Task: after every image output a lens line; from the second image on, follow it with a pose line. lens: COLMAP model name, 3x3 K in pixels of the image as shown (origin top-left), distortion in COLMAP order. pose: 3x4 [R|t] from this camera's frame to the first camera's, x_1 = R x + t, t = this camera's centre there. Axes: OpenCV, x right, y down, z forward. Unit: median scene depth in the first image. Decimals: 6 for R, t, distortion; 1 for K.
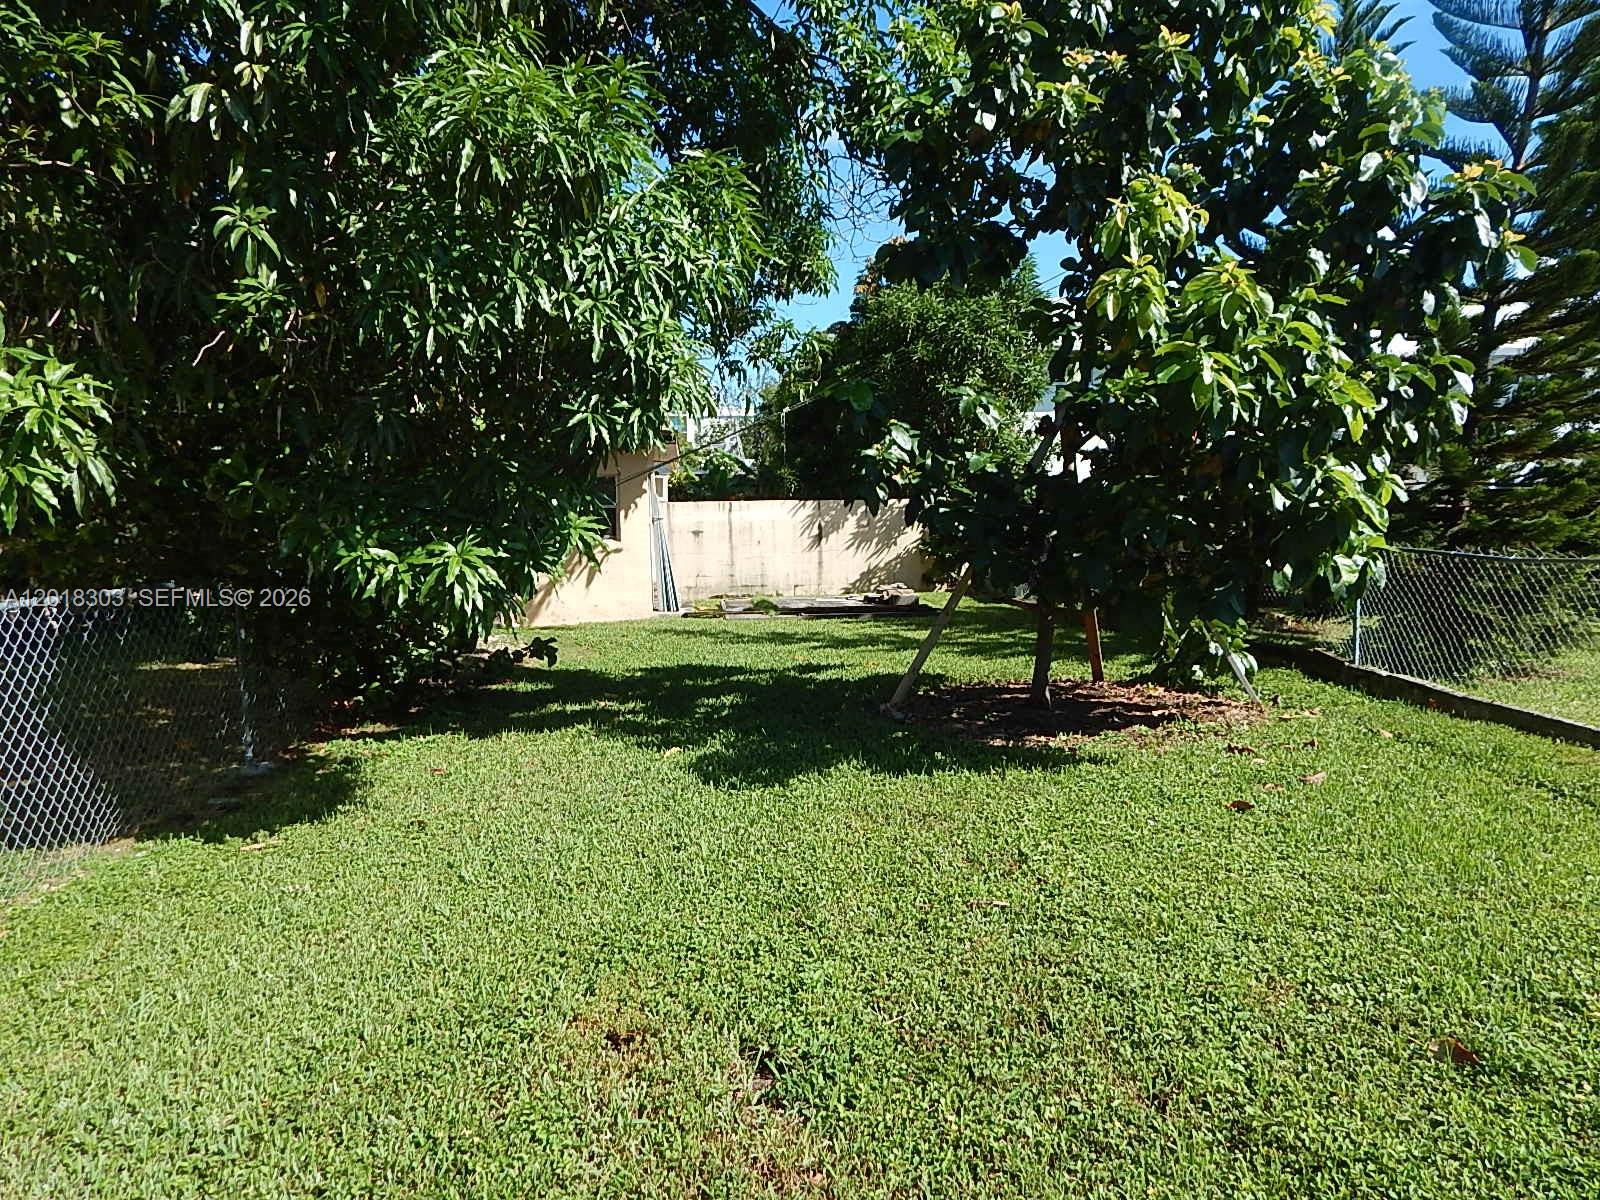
lens RADIAL K [[1037.8, 0, 800.0], [0, 1037.8, 600.0], [0, 0, 1]] dist [0.002353, -0.003277]
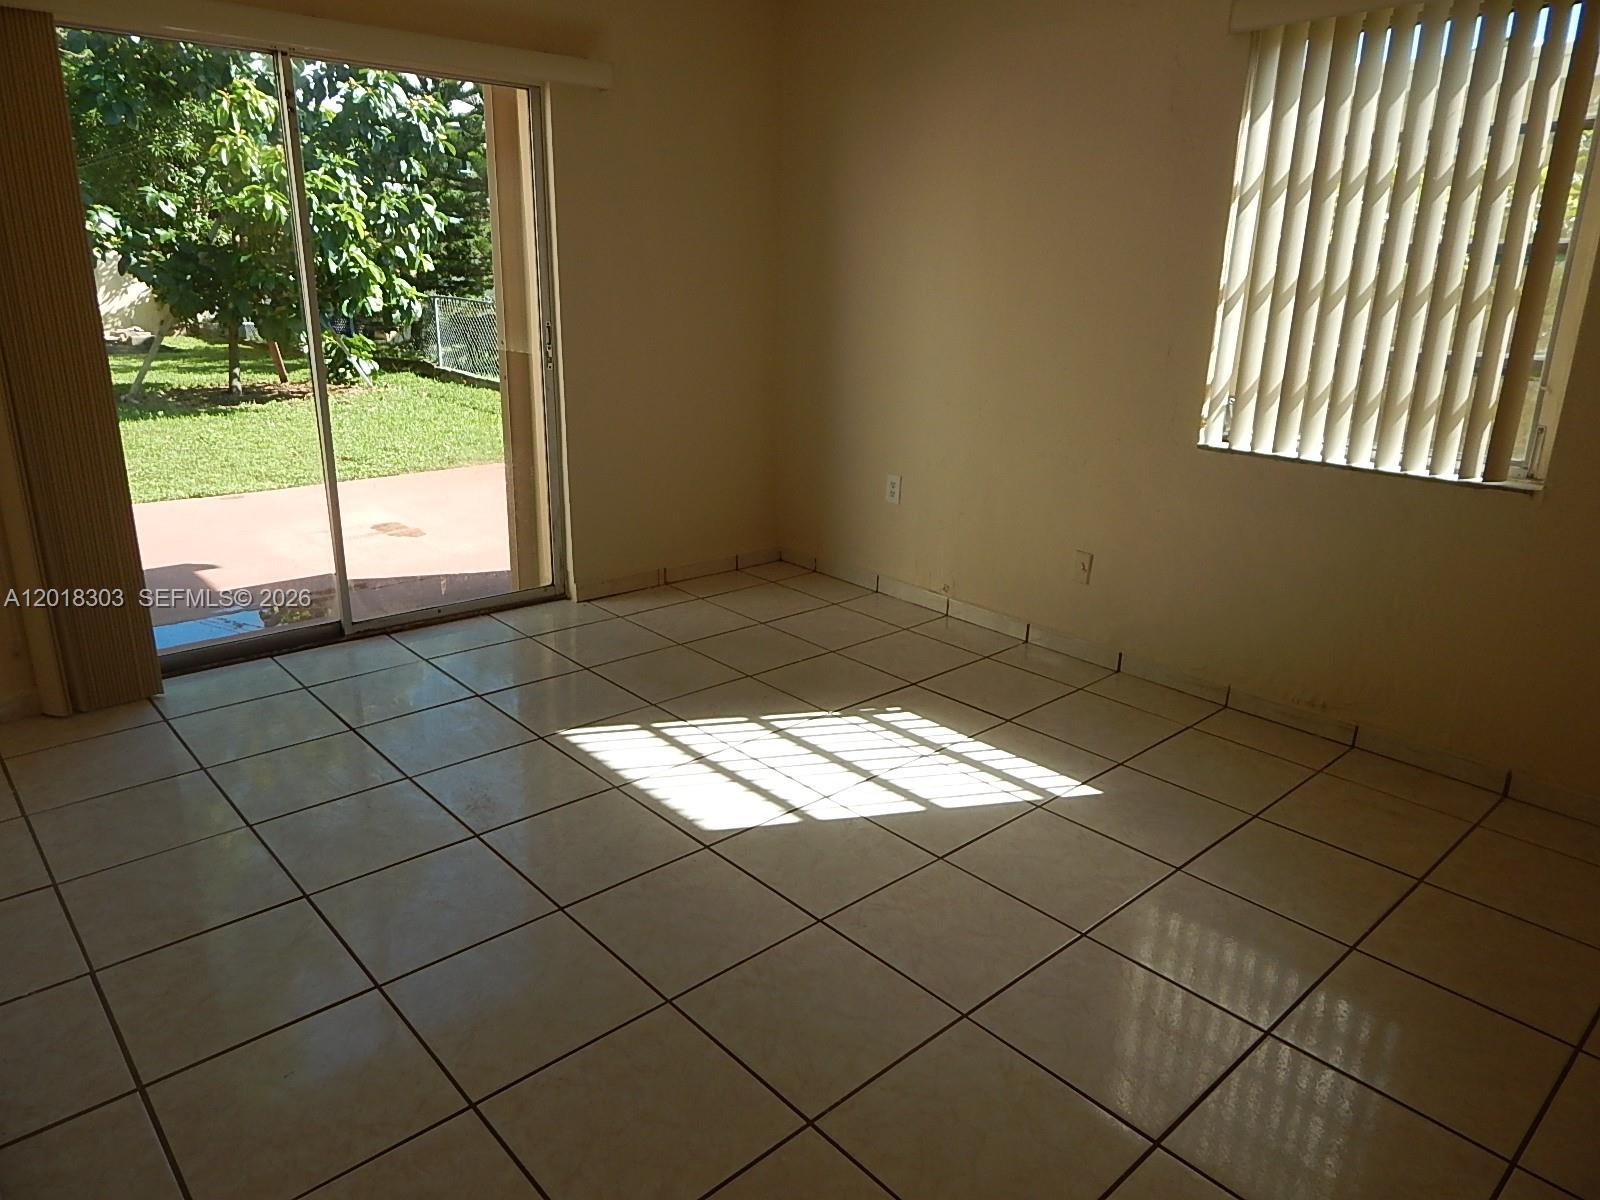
lens RADIAL K [[1050.5, 0, 808.2], [0, 1050.5, 597.7], [0, 0, 1]] dist [0.002448, -0.009347]
pose [[0.803678, -0.144521, 0.577248, -0.060301], [0.016928, 0.975220, 0.220590, 0.089786], [-0.594824, -0.167511, 0.786209, -1.192978]]
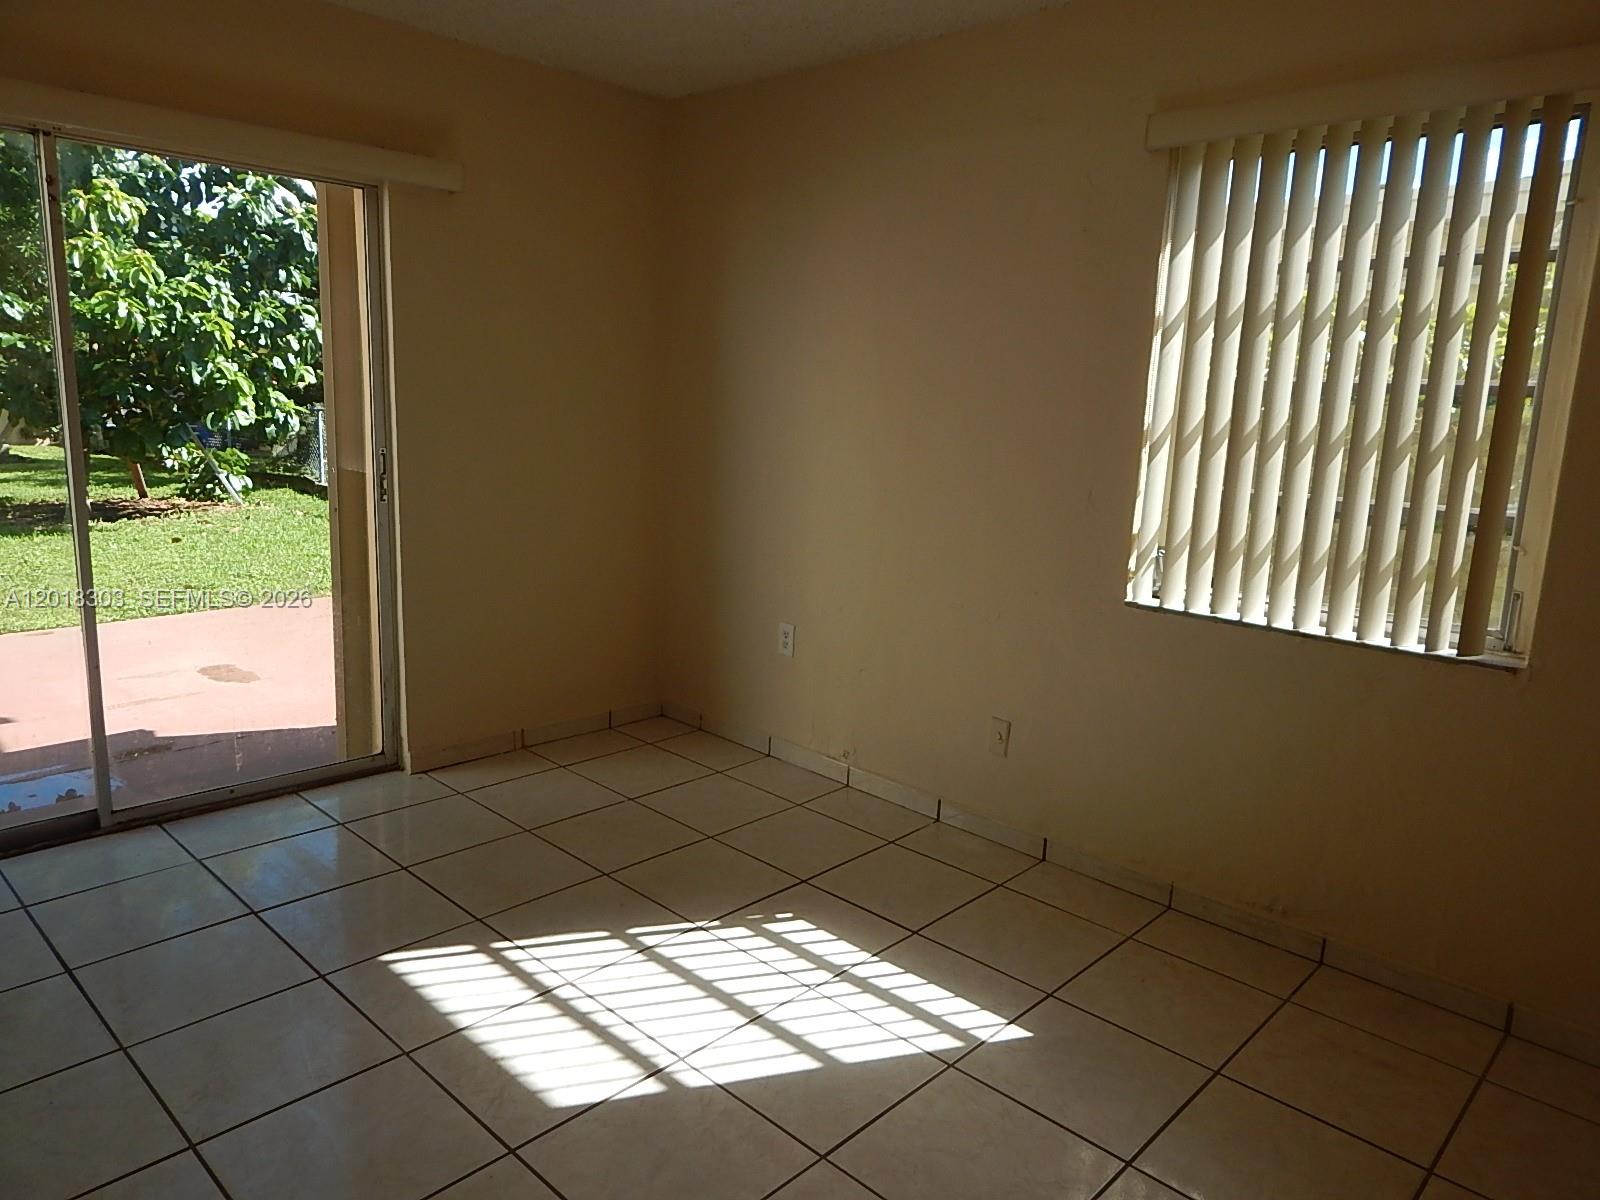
lens RADIAL K [[1071.8, 0, 800.5], [0, 1071.8, 588.5], [0, 0, 1]] dist [0.008552, 0.006167]
pose [[0.764382, -0.071809, 0.640752, 0.029380], [0.004361, 0.994332, 0.106232, 0.073568], [-0.644749, -0.078407, 0.760363, -1.127828]]
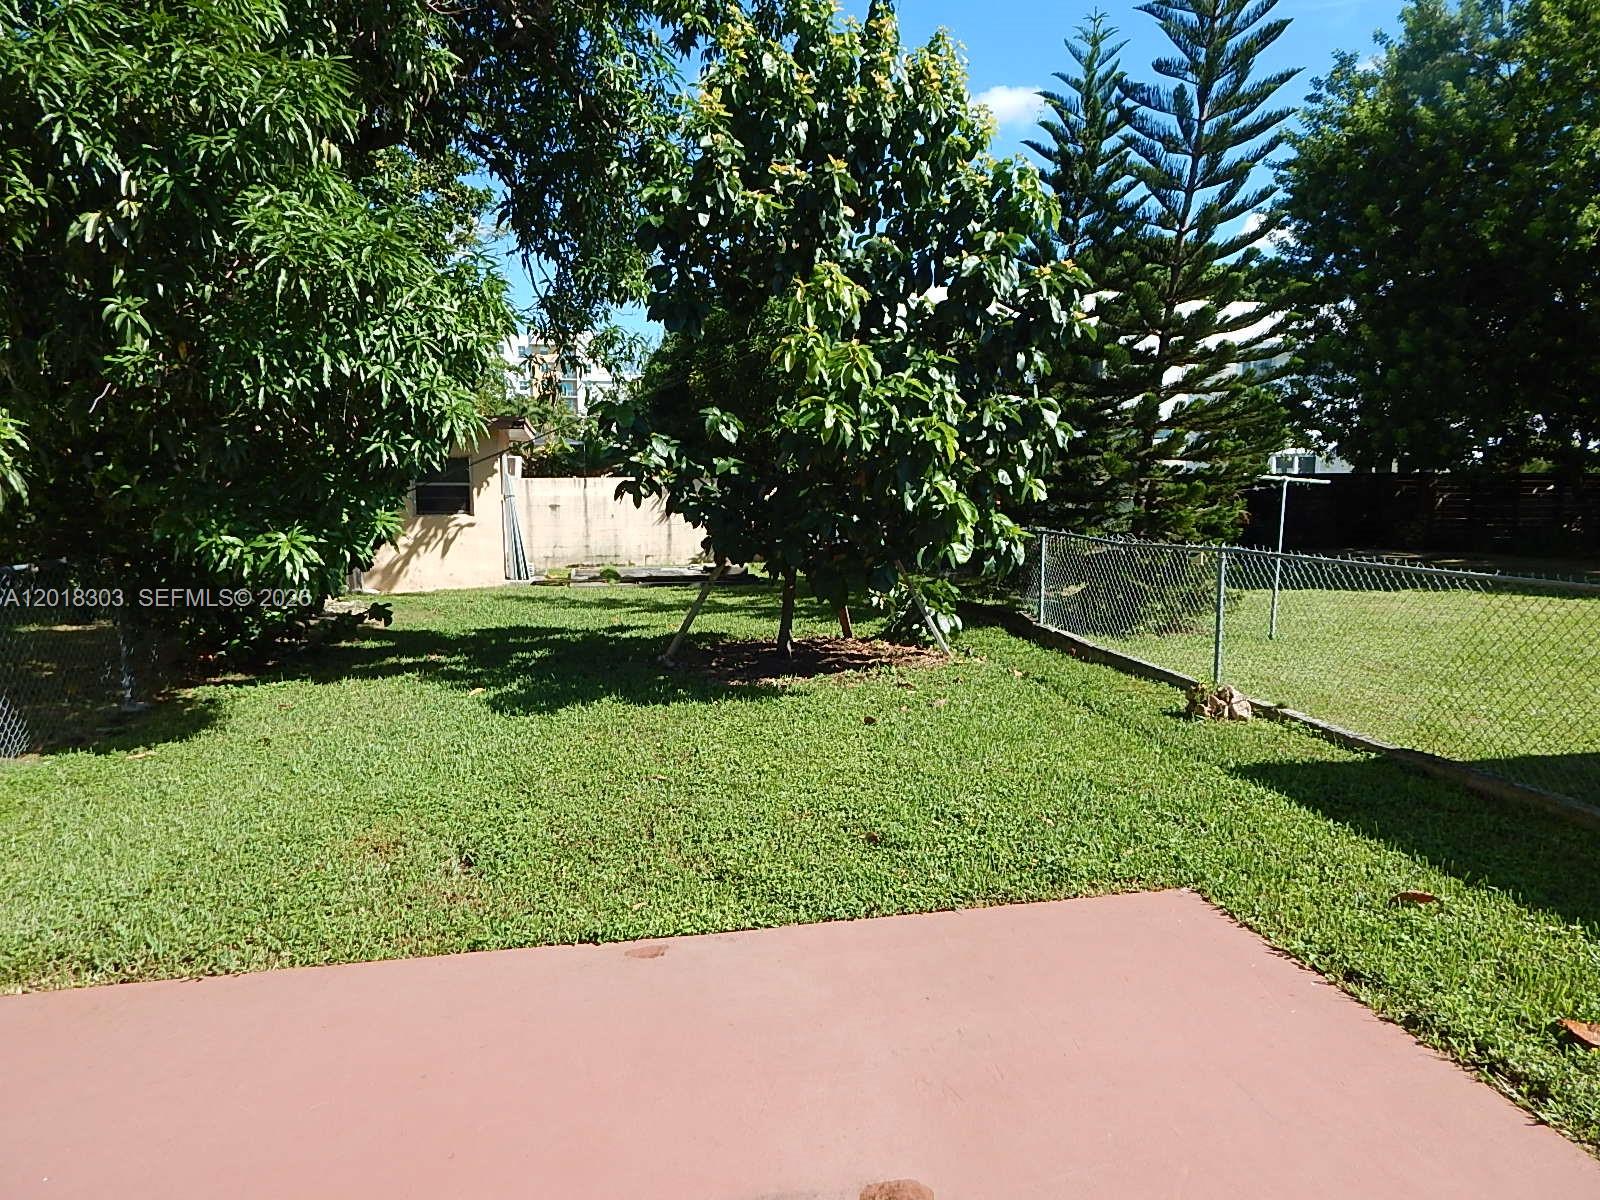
lens RADIAL K [[1050.5, 0, 808.2], [0, 1050.5, 597.7], [0, 0, 1]] dist [0.002448, -0.009347]
pose [[0.995160, 0.001367, 0.098258, 0.180796], [-0.004261, 0.999563, 0.029255, -0.010275], [-0.098175, -0.029532, 0.994731, -0.377334]]
